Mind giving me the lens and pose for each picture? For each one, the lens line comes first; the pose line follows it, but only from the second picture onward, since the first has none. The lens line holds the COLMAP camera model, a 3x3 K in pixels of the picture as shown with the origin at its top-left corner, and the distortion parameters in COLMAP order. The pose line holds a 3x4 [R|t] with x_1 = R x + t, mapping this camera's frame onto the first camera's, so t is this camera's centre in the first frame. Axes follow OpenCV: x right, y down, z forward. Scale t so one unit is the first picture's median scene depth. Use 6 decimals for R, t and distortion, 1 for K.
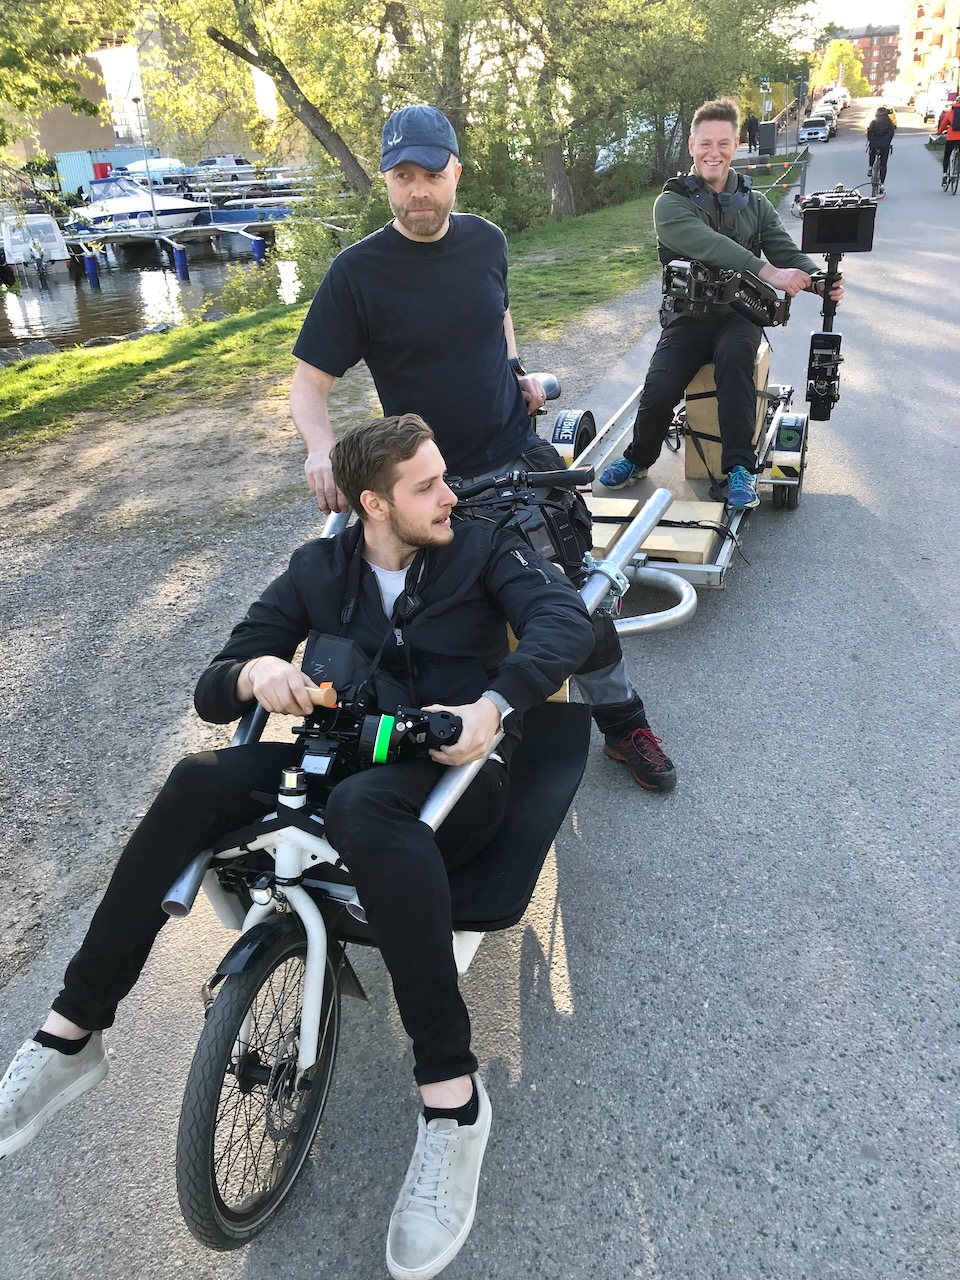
lens RADIAL K [[1024.2, 0, 482.9], [0, 1024.2, 642.4], [0, 0, 1]] dist [0.001516, -0.013998]
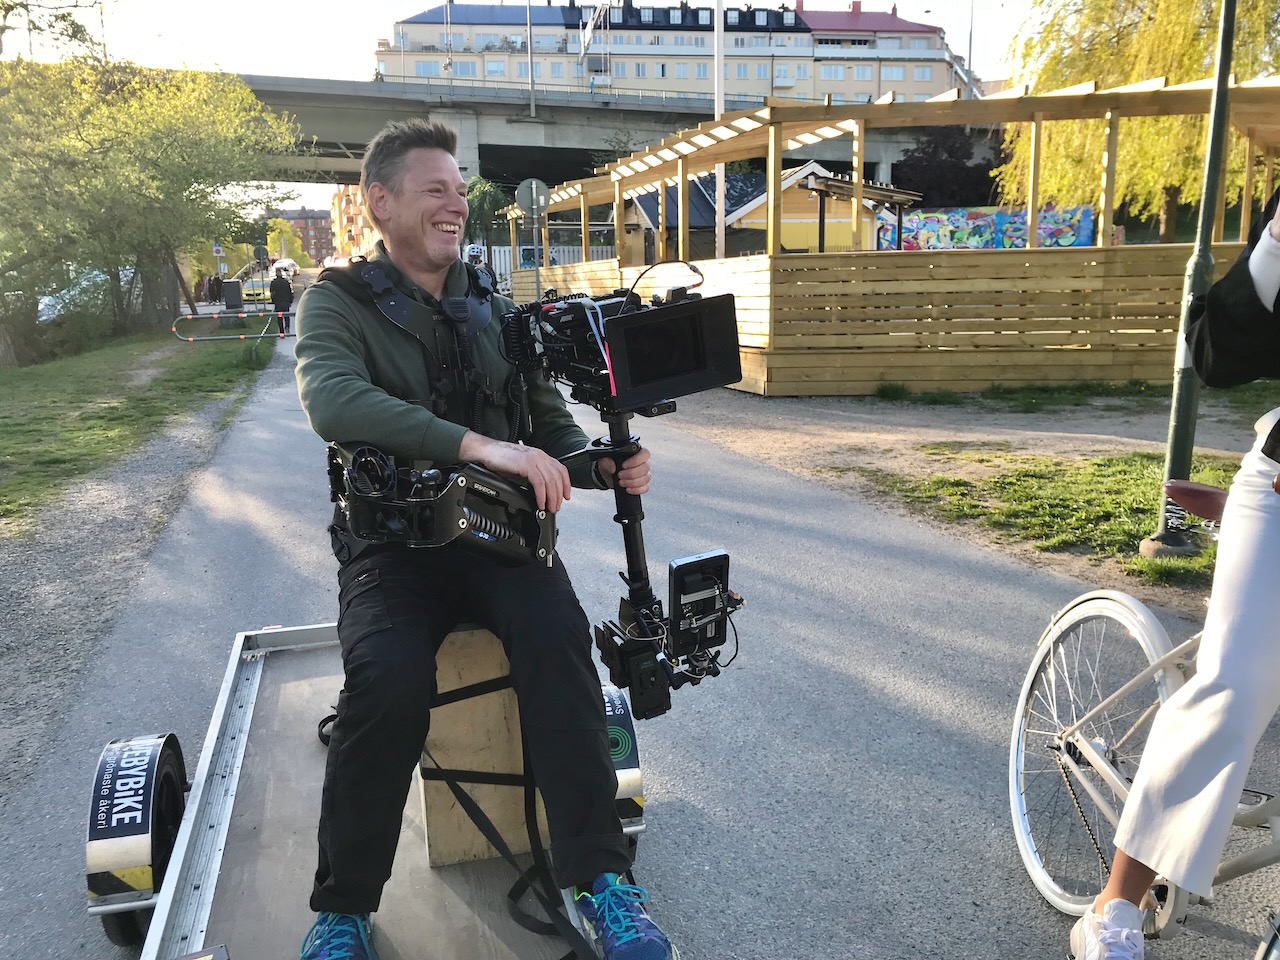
lens RADIAL K [[1024.2, 0, 641.8], [0, 1024.2, 476.9], [0, 0, 1]] dist [0.001516, -0.013998]
pose [[0.805399, -0.062220, 0.589459, 0.002828], [0.228402, 0.950256, -0.211769, -0.051098], [-0.546961, 0.305192, 0.779546, 0.130914]]
